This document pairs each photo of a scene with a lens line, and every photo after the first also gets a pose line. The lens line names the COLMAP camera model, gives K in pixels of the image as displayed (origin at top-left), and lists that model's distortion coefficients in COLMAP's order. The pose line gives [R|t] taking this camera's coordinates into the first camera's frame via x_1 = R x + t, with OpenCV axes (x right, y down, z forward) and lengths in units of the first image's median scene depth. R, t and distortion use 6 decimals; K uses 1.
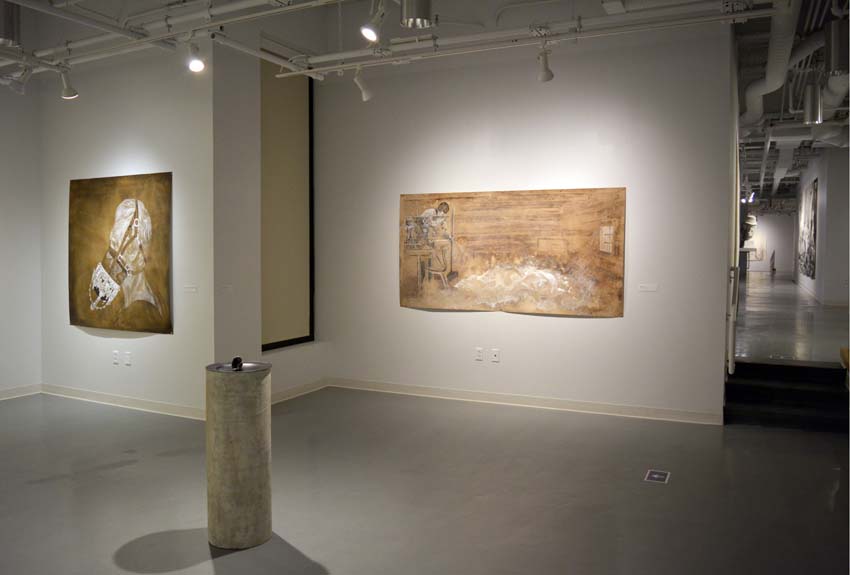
lens RADIAL K [[684.7, 0, 358.0], [0, 684.7, 246.3], [0, 0, 1]] dist [-0.057041, -0.018058]
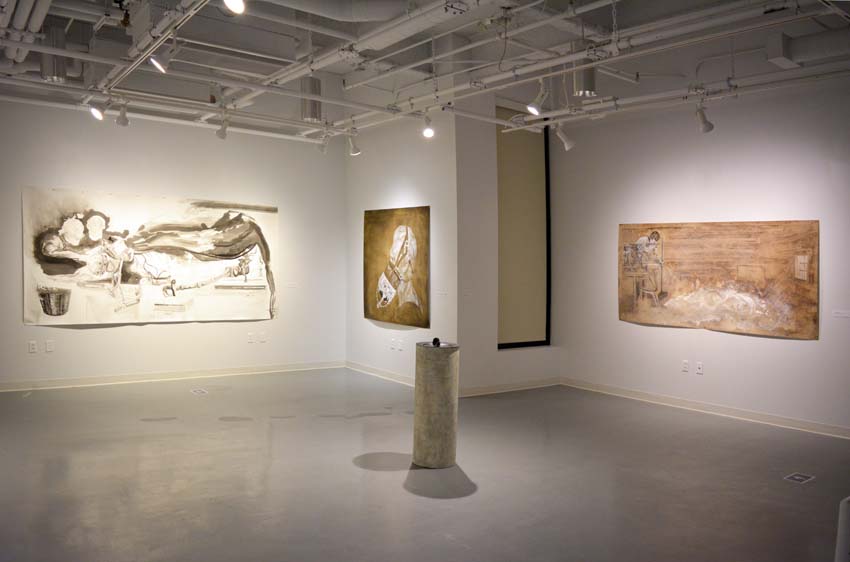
lens RADIAL K [[700.9, 0, 428.6], [0, 700.9, 279.8], [0, 0, 1]] dist [-0.056535, -0.004039]
pose [[0.919857, 0.039873, -0.390222, 0.251309], [-0.033674, 0.999175, 0.022716, 0.004056], [0.390806, -0.007755, 0.920440, -0.247494]]
